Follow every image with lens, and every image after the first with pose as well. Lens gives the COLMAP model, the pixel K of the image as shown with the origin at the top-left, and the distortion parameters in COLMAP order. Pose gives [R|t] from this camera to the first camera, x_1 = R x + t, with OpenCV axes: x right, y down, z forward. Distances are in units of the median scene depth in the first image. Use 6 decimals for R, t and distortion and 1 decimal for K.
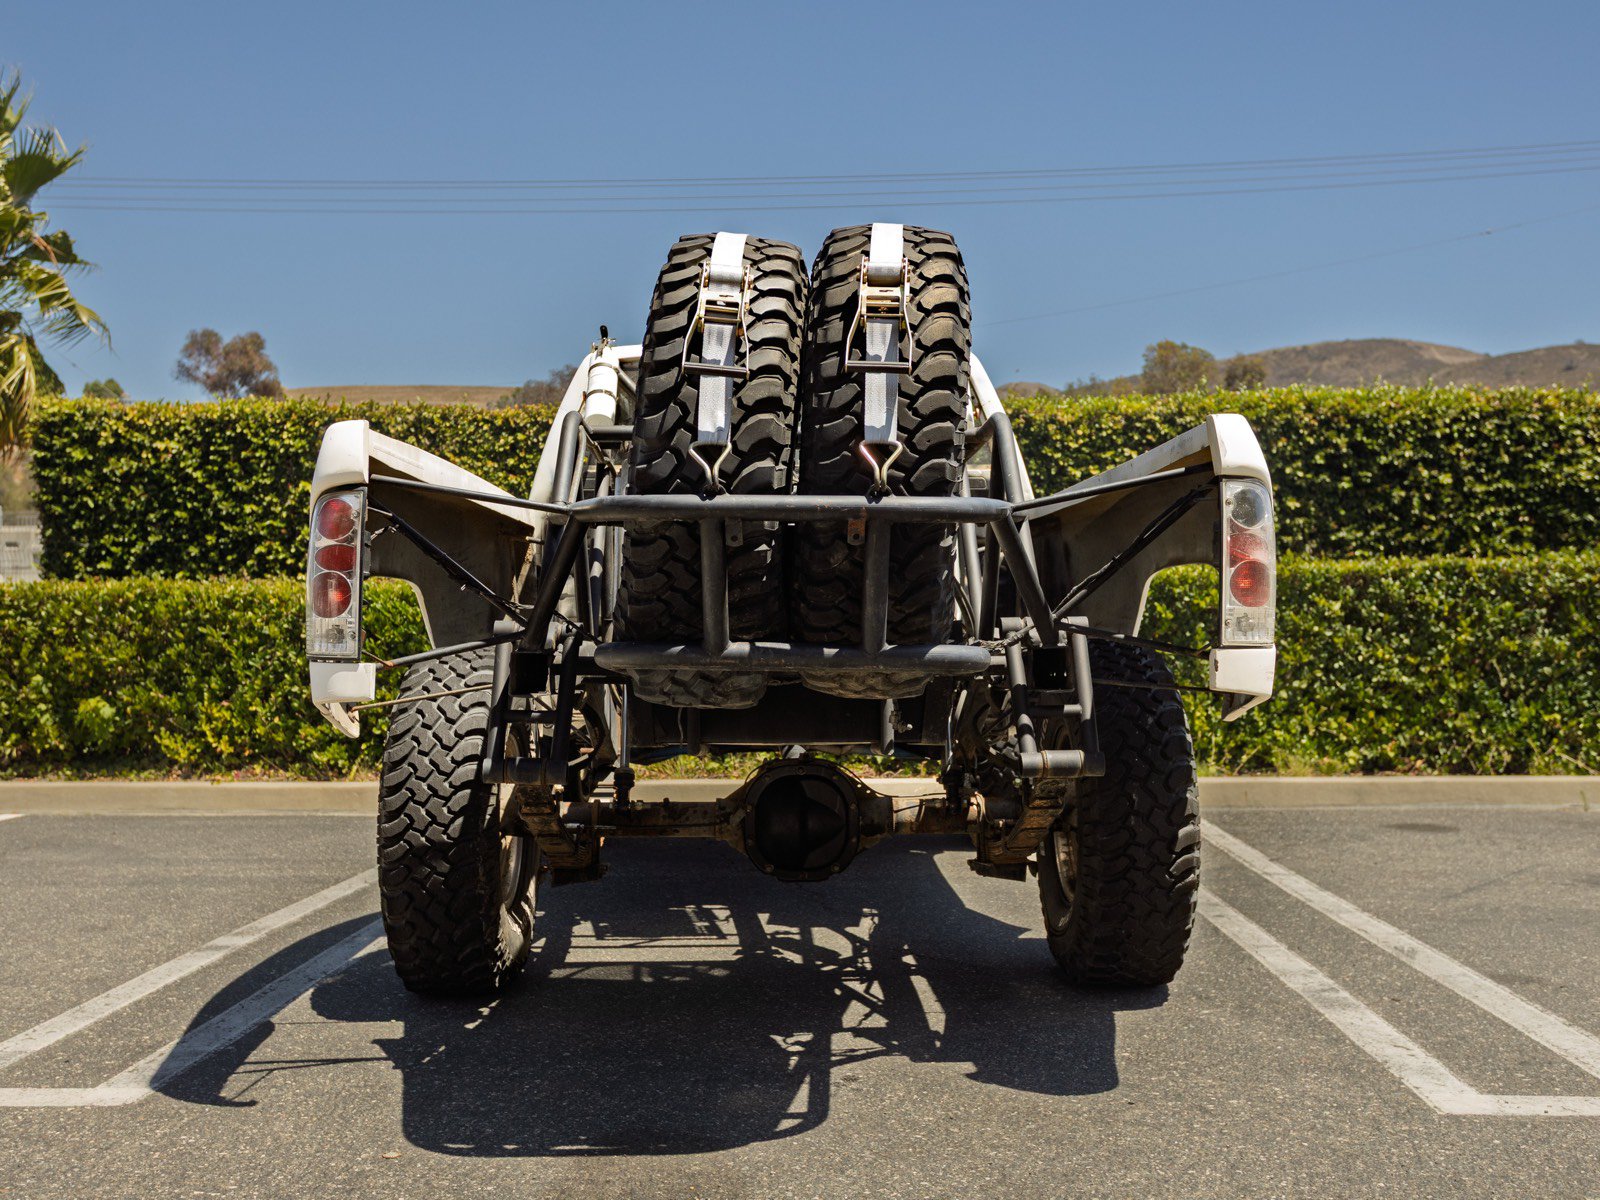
lens RADIAL K [[1531.4, 0, 791.2], [0, 1531.4, 602.2], [0, 0, 1]] dist [-0.008962, 0.023164]
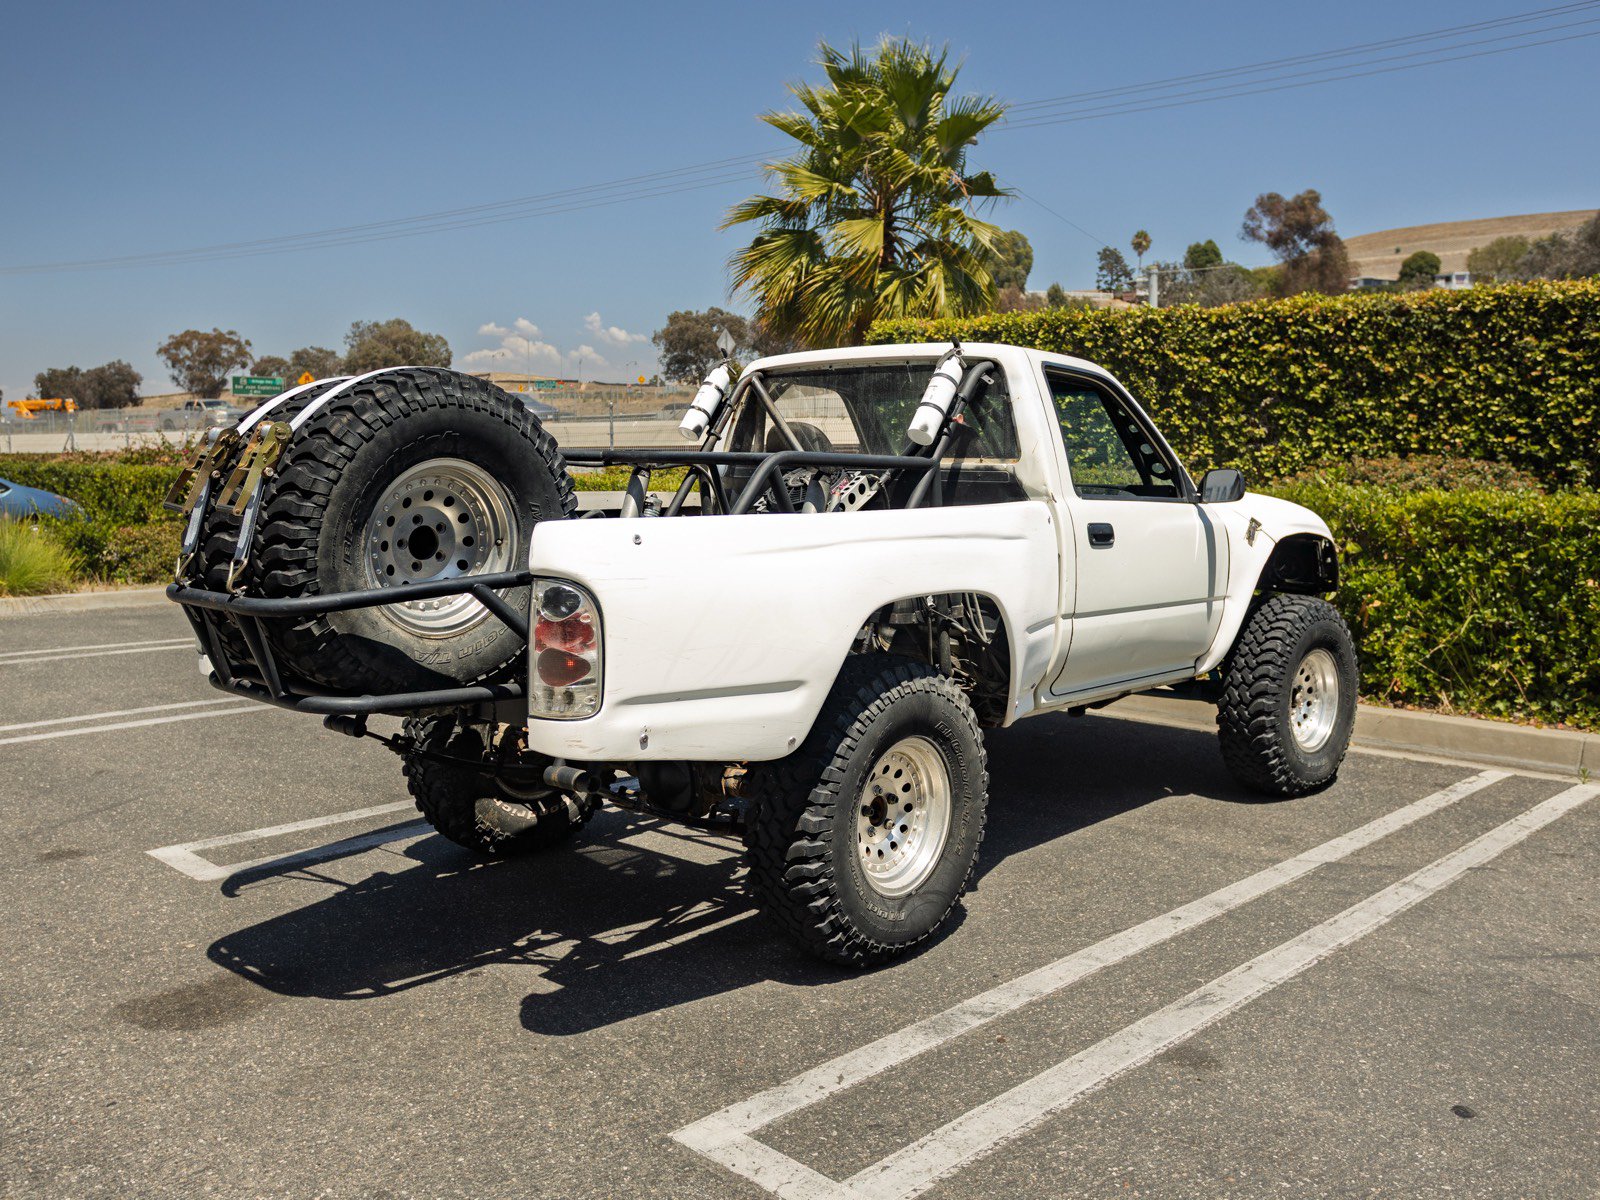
lens RADIAL K [[1352.5, 0, 800.0], [0, 1352.5, 600.0], [0, 0, 1]] dist [-0.009246, 0.007593]
pose [[0.752130, 0.079650, -0.654183, 0.872675], [0.002733, 0.992284, 0.123958, -0.149743], [0.659009, -0.095020, 0.746109, 0.260745]]
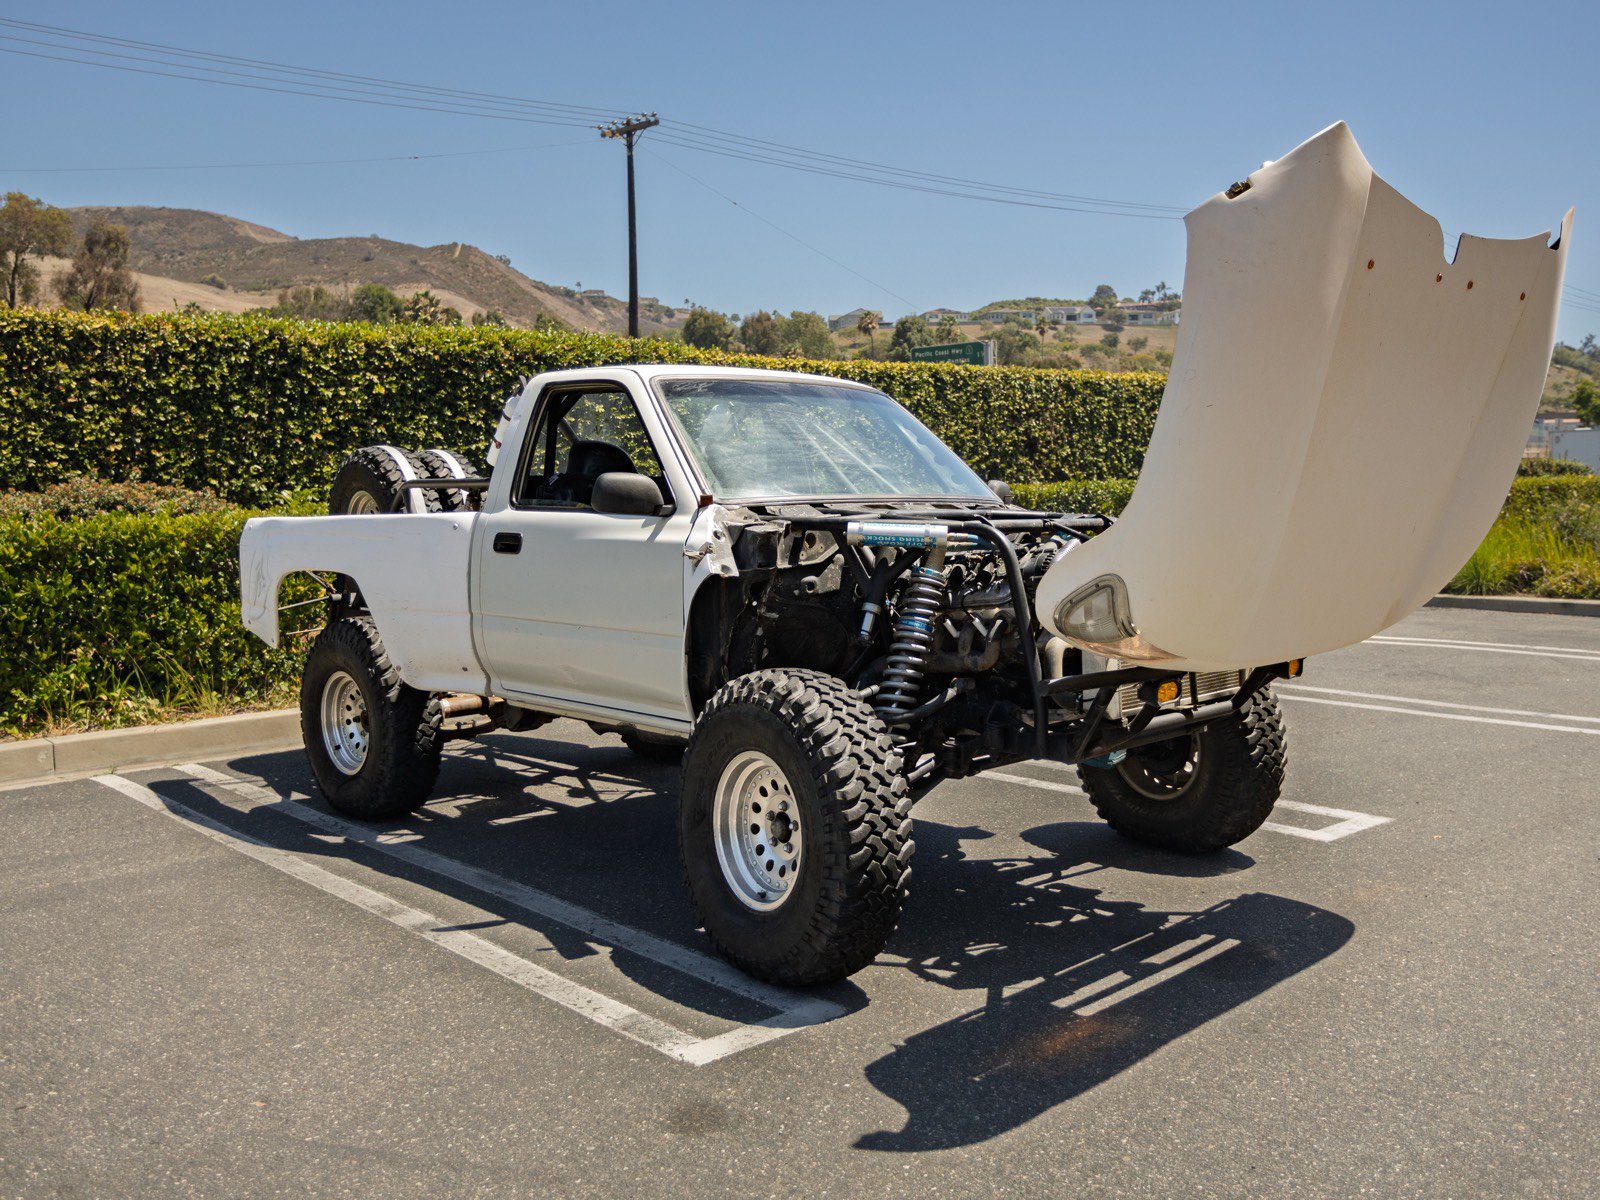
lens RADIAL K [[1417.8, 0, 818.9], [0, 1417.8, 592.7], [0, 0, 1]] dist [-0.015430, 0.051527]
pose [[0.711622, -0.058324, 0.700138, -1.074075], [-0.005444, 0.996061, 0.088509, -0.130917], [-0.702542, -0.066796, 0.708501, 0.109884]]
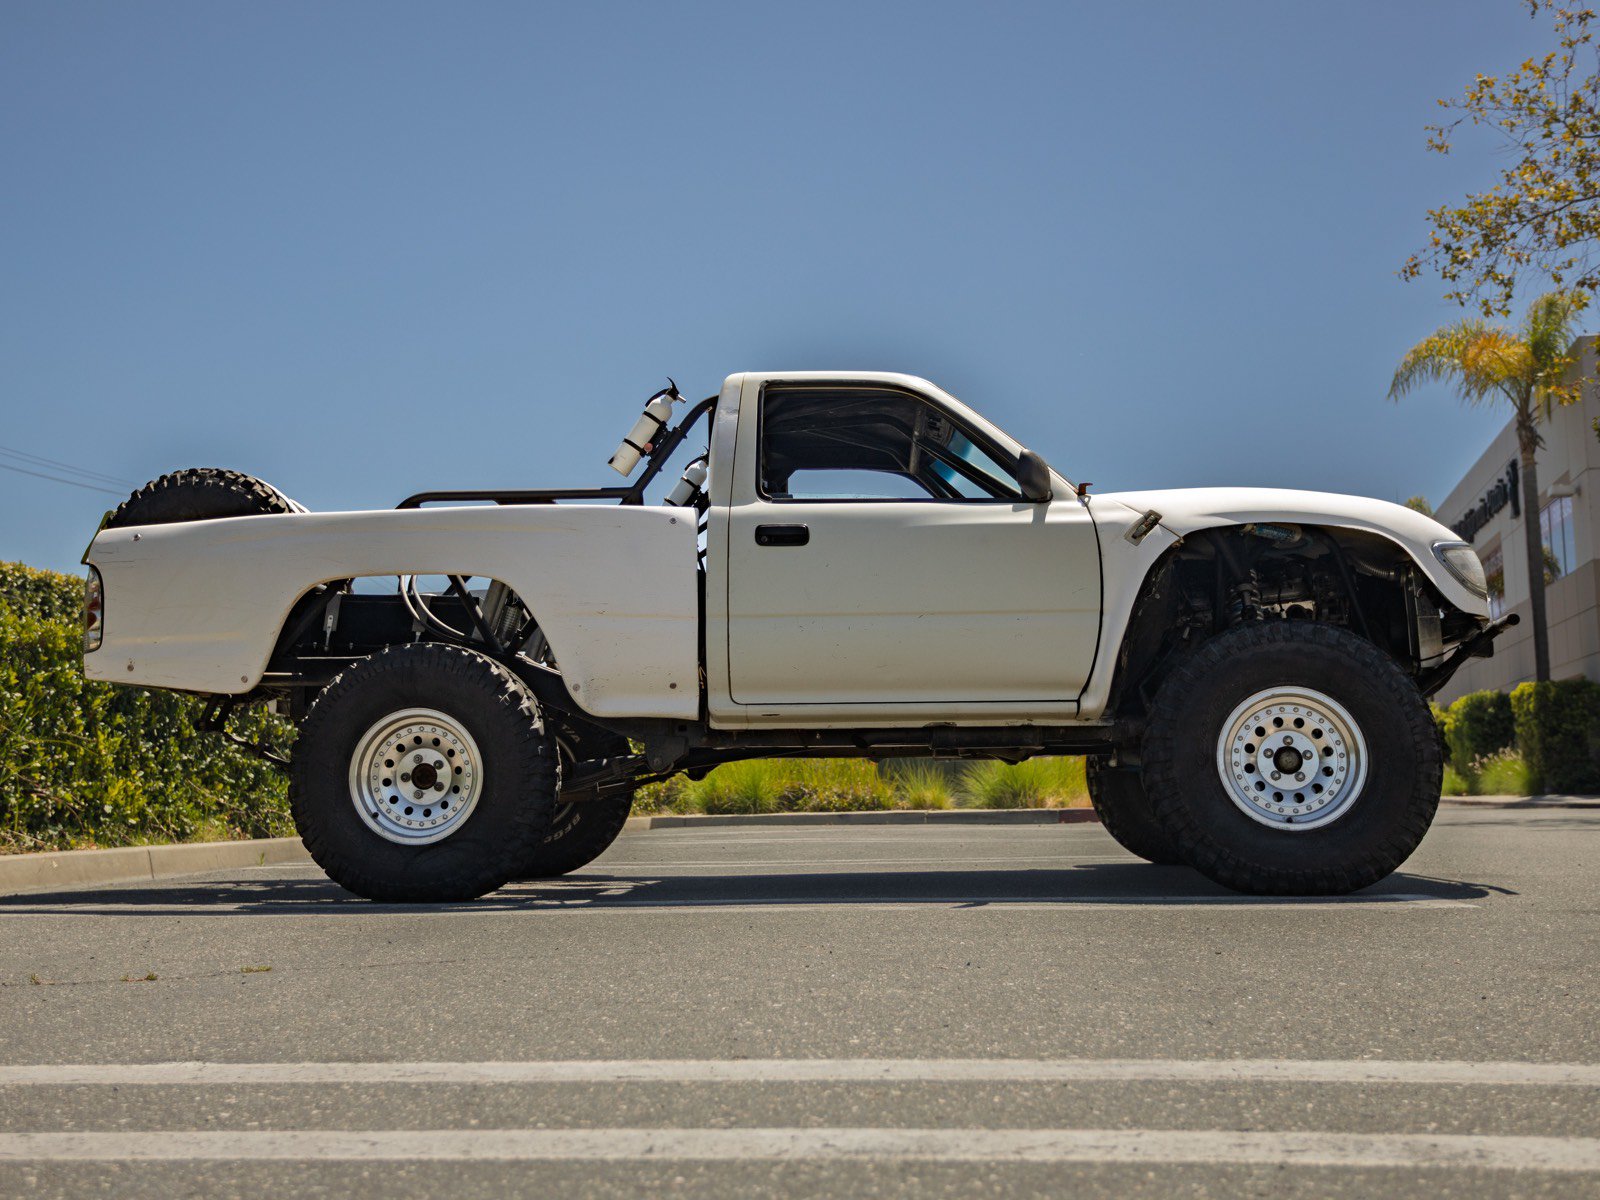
lens RADIAL K [[1531.4, 0, 791.2], [0, 1531.4, 602.2], [0, 0, 1]] dist [-0.008962, 0.023164]
pose [[0.057077, 0.133408, 0.989416, -1.681657], [-0.012511, 0.991050, -0.132907, 0.198691], [-0.998291, -0.004793, 0.058235, 1.264617]]
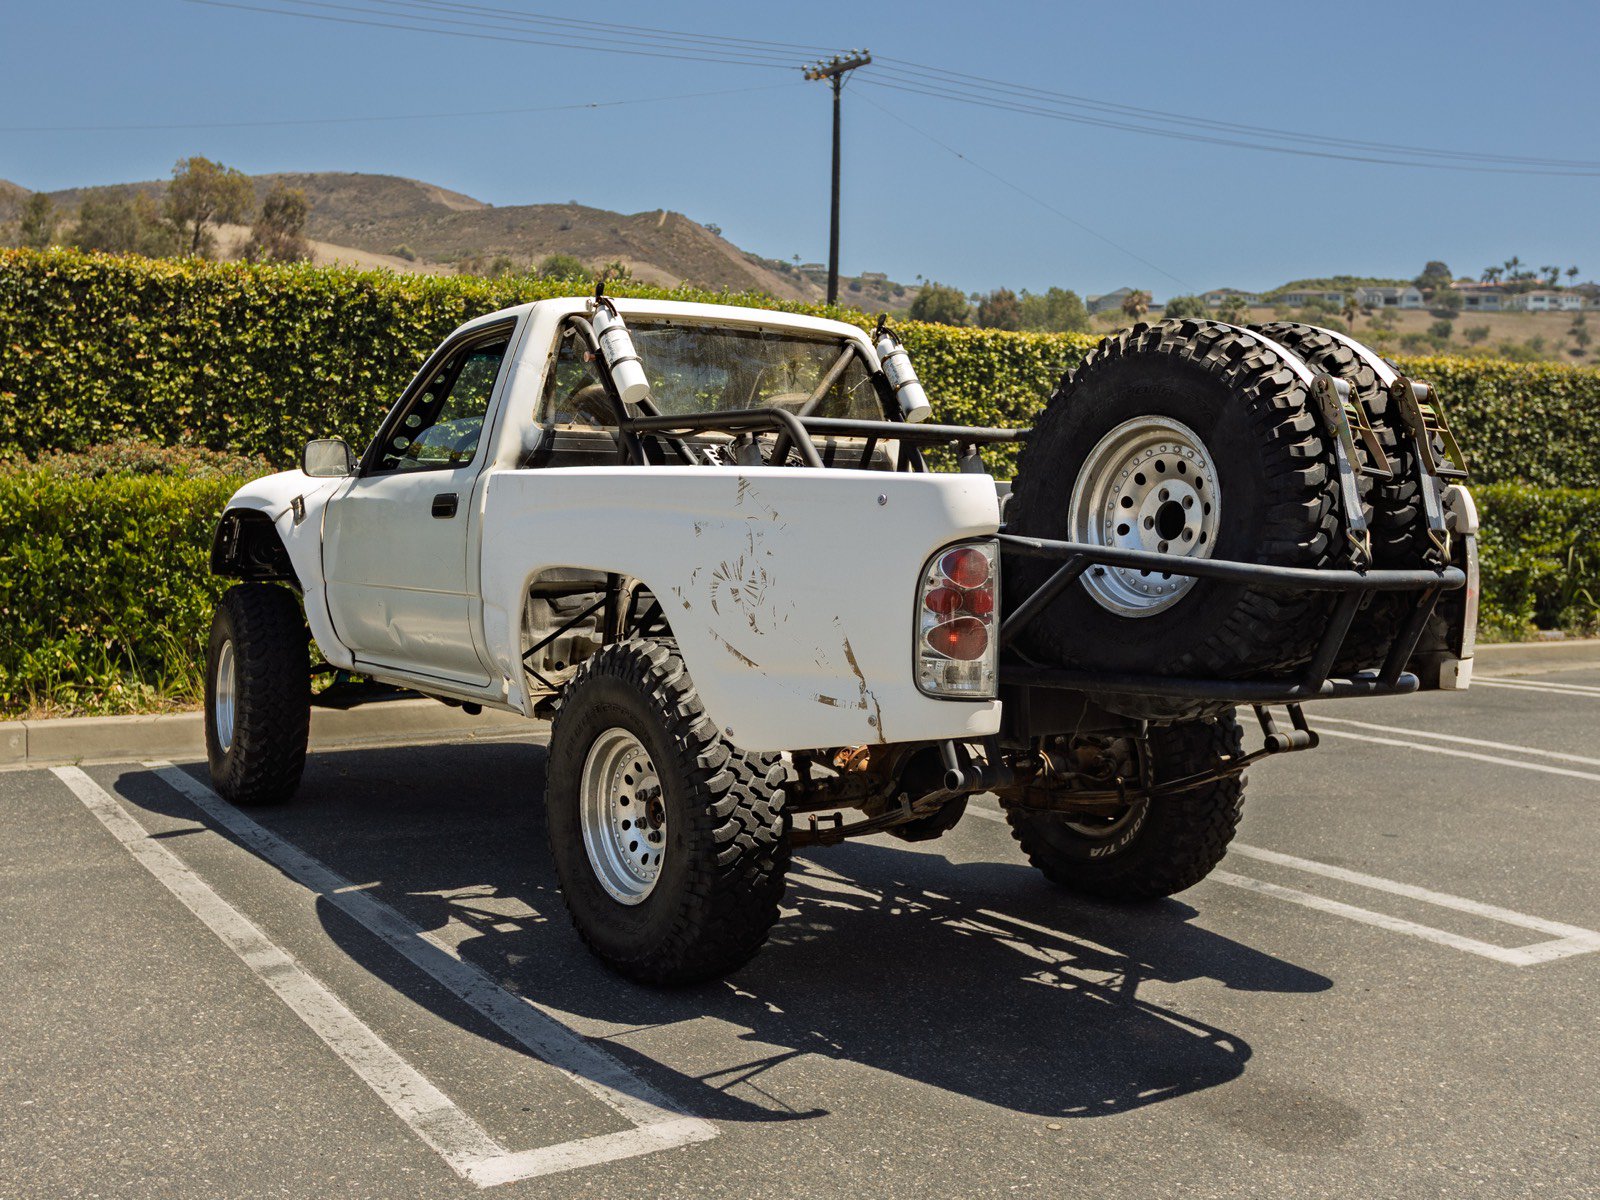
lens RADIAL K [[1643.9, 0, 723.4], [0, 1643.9, 619.9], [0, 0, 1]] dist [-0.025741, 0.048868]
pose [[0.839750, -0.022942, 0.542488, -0.822113], [-0.034361, 0.994859, 0.095262, -0.093864], [-0.541884, -0.098637, 0.834645, 0.099609]]
